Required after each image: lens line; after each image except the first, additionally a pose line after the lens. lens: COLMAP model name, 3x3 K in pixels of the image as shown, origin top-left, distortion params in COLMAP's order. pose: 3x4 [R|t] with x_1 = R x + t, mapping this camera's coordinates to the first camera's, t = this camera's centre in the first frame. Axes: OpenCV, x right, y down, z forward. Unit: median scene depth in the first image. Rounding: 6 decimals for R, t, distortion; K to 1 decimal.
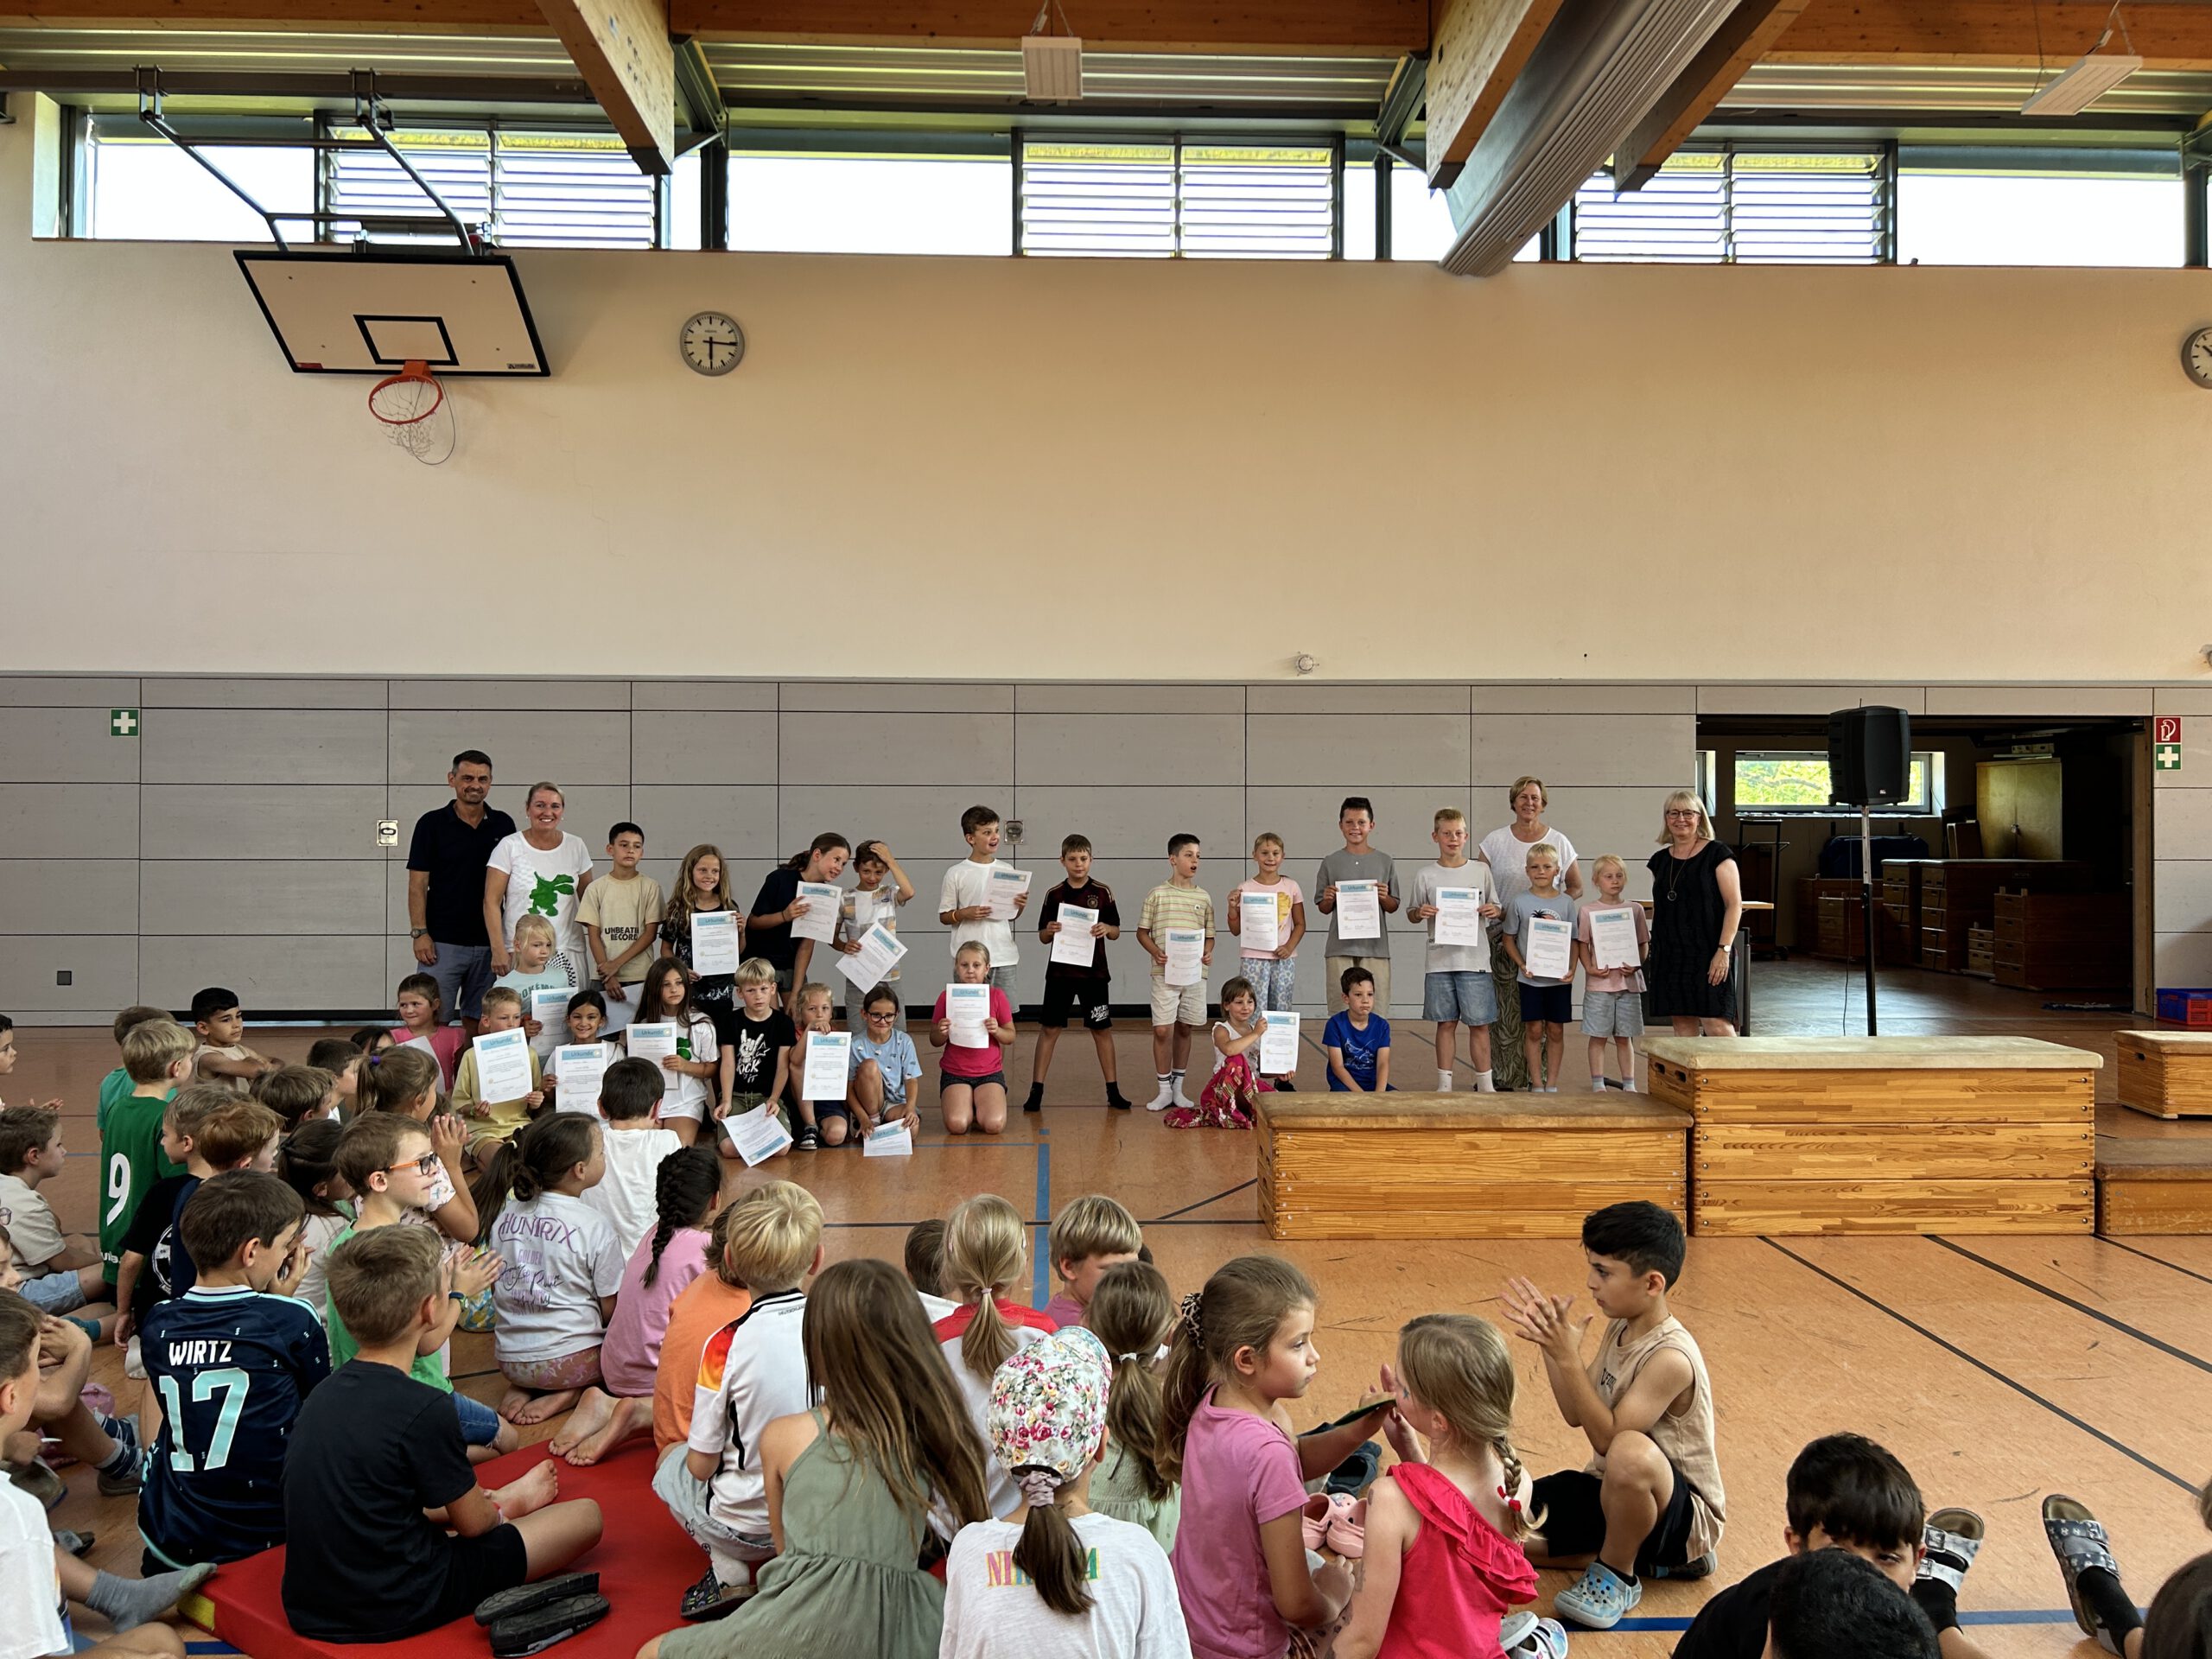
lens RADIAL K [[1657.9, 0, 1101.8], [0, 1657.9, 803.2], [0, 0, 1]] dist [0.044874, -0.049792]
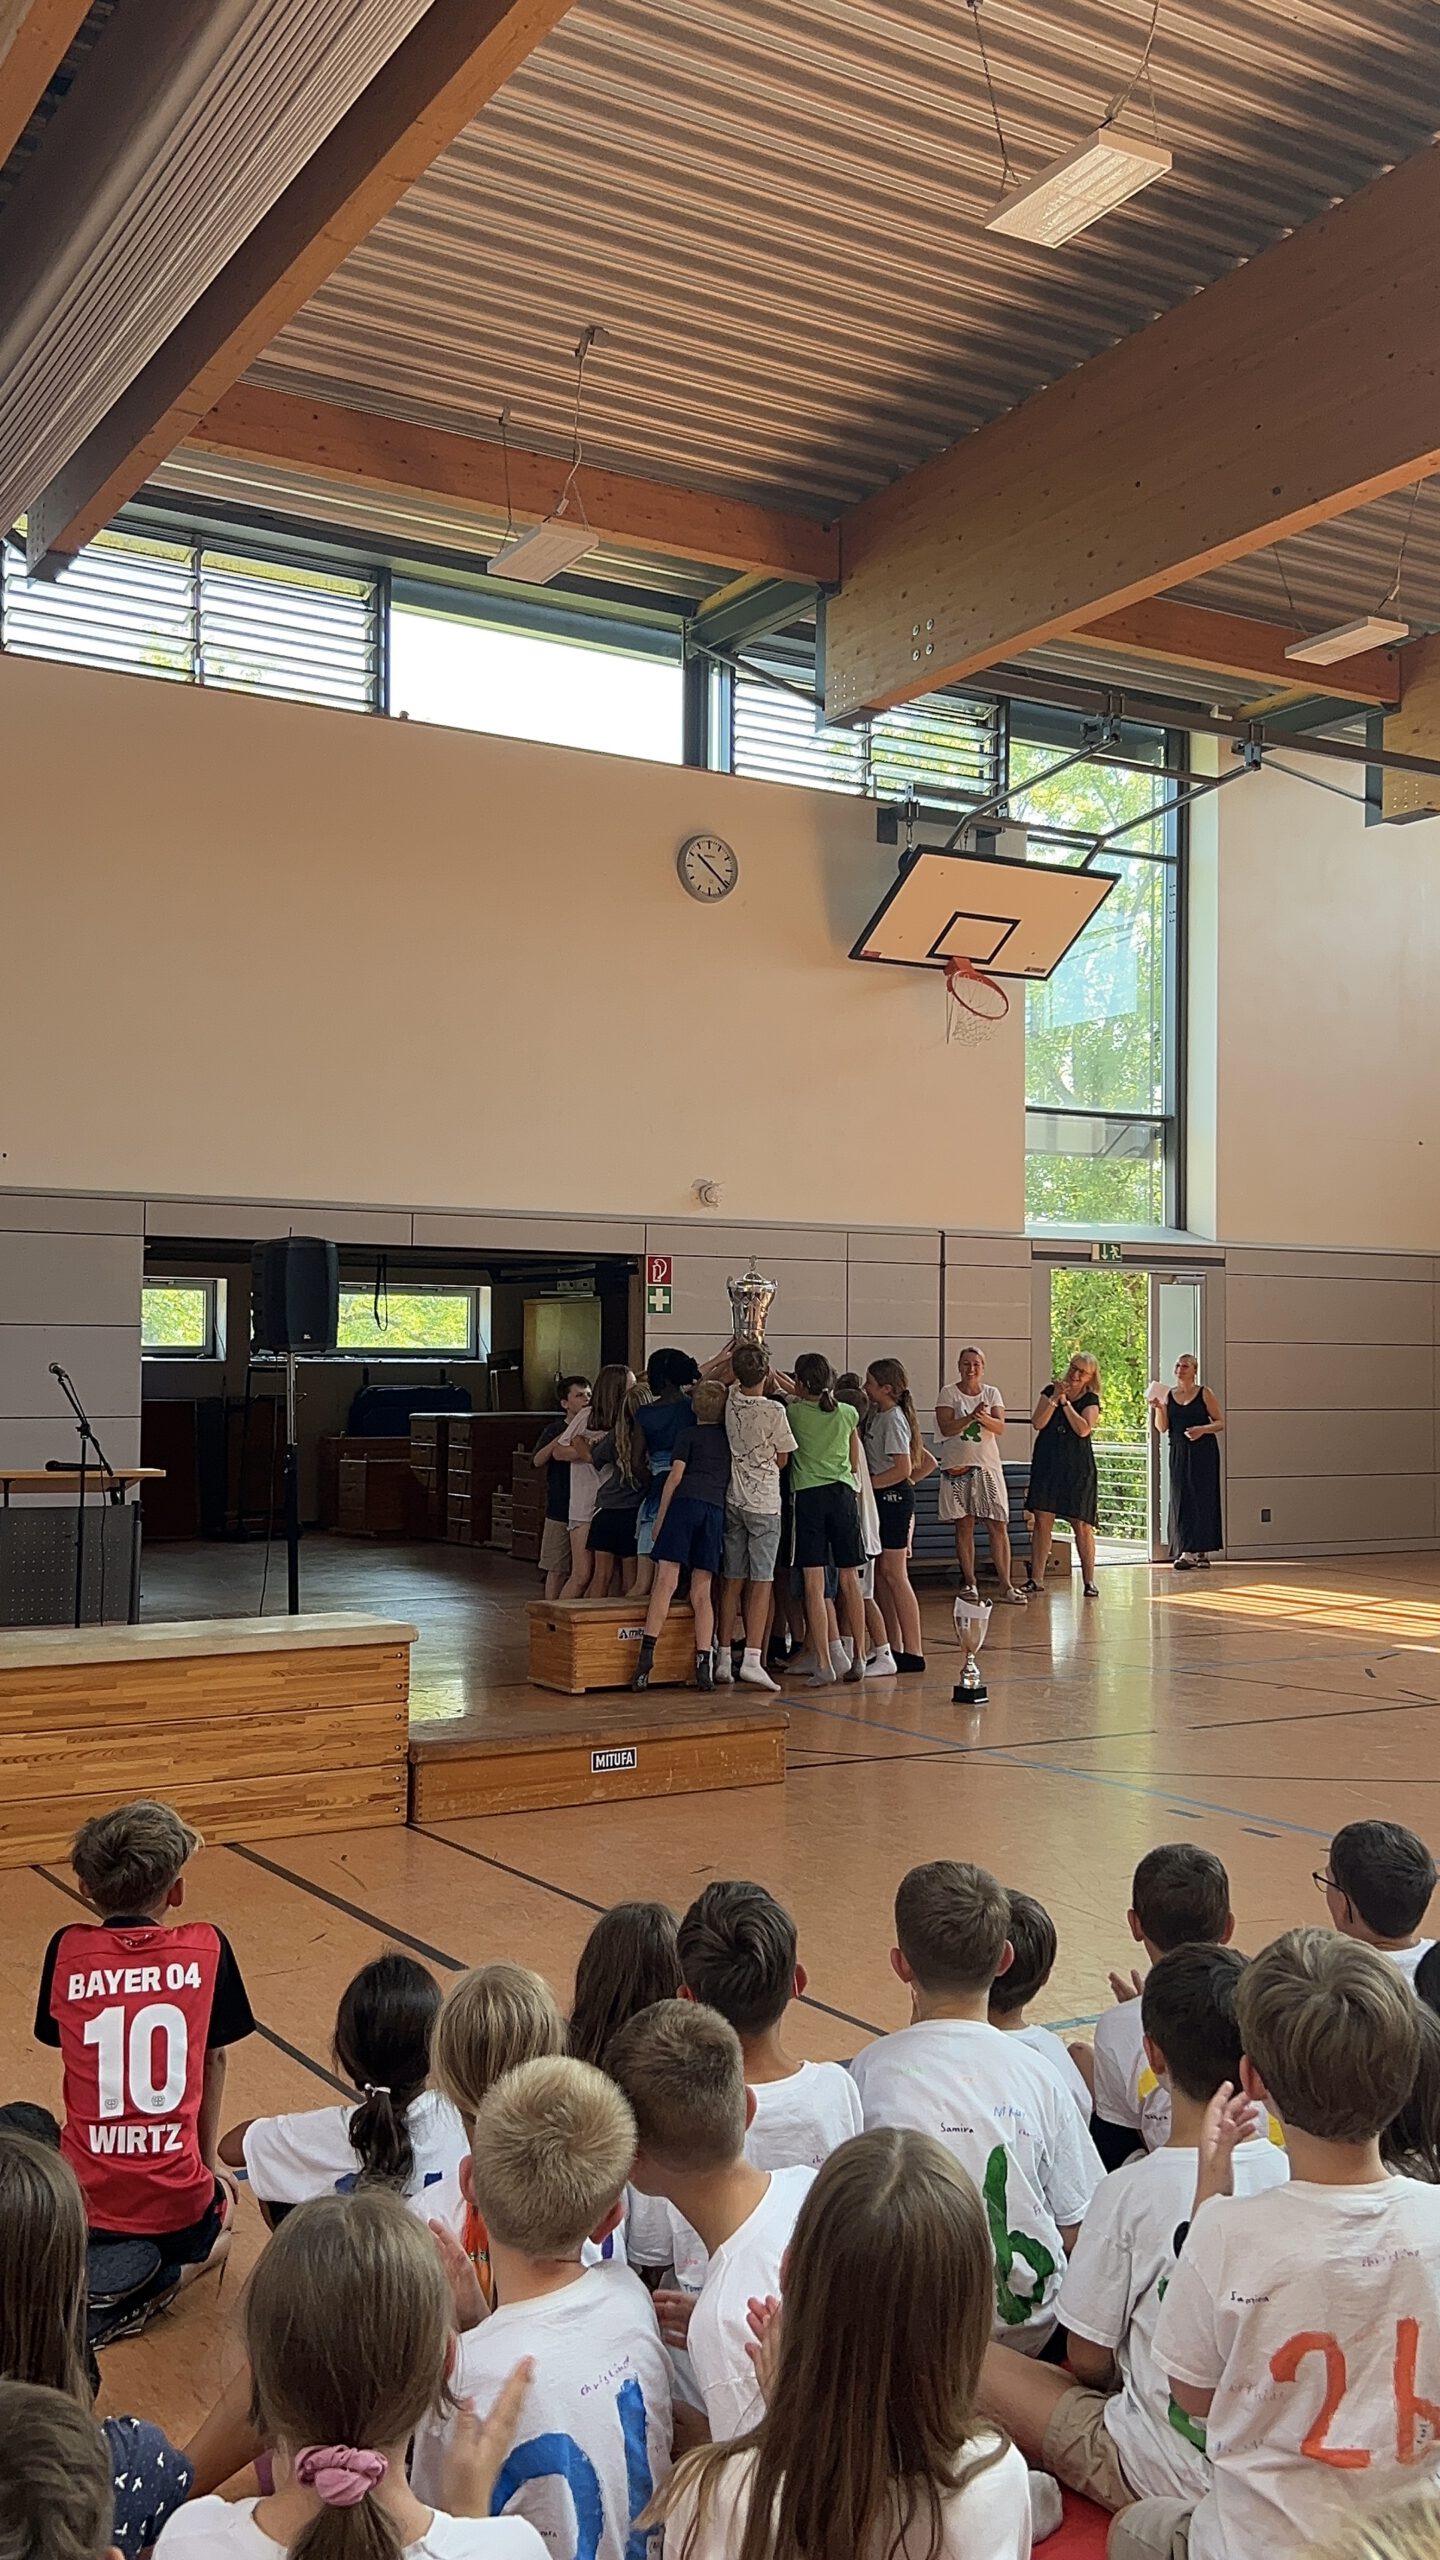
lens RADIAL K [[2254.9, 0, 701.7], [0, 2254.9, 1300.9], [0, 0, 1]] dist [0.082590, -0.129437]
pose [[0.873682, 0.017469, 0.486184, 0.062651], [-0.009215, 0.999770, -0.019364, -0.003671], [-0.486410, 0.012438, 0.873642, -0.088030]]
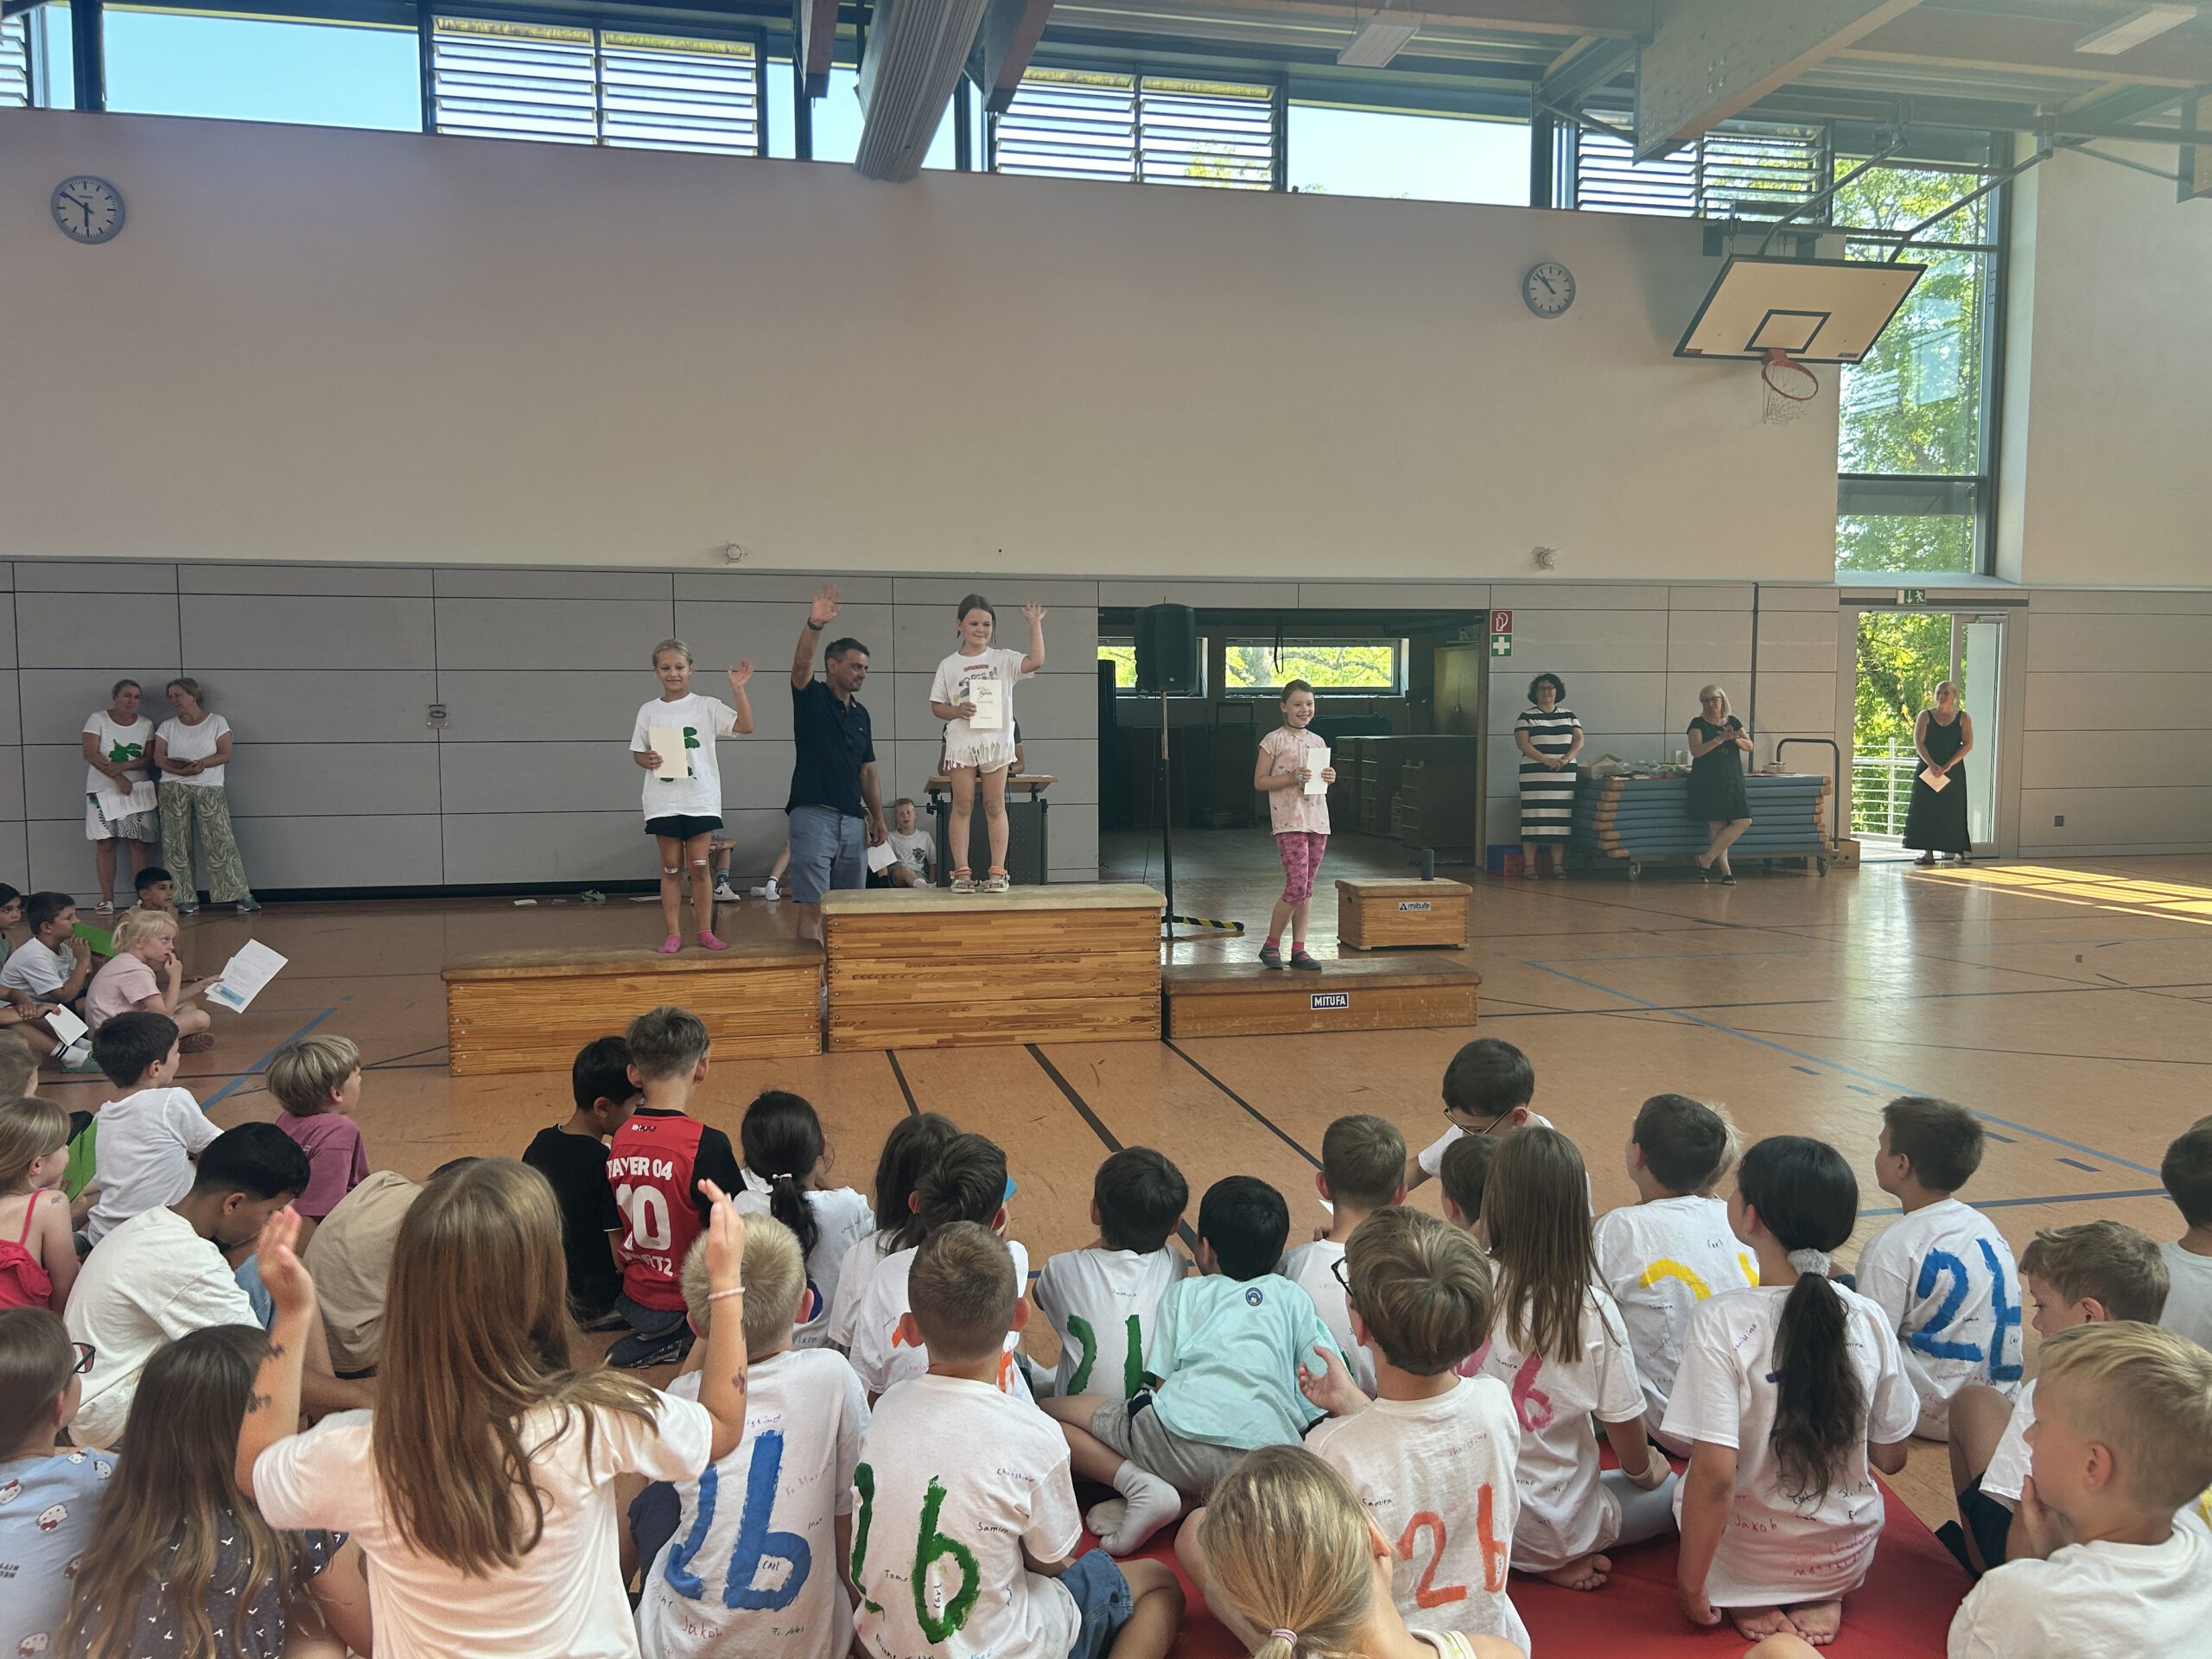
lens RADIAL K [[1657.9, 0, 1109.9], [0, 1657.9, 825.3], [0, 0, 1]] dist [0.044874, -0.049792]
pose [[0.984126, -0.015740, 0.176774, 0.174490], [0.000757, 0.996423, 0.084503, -0.001153], [-0.177472, -0.083028, 0.980617, -0.089513]]
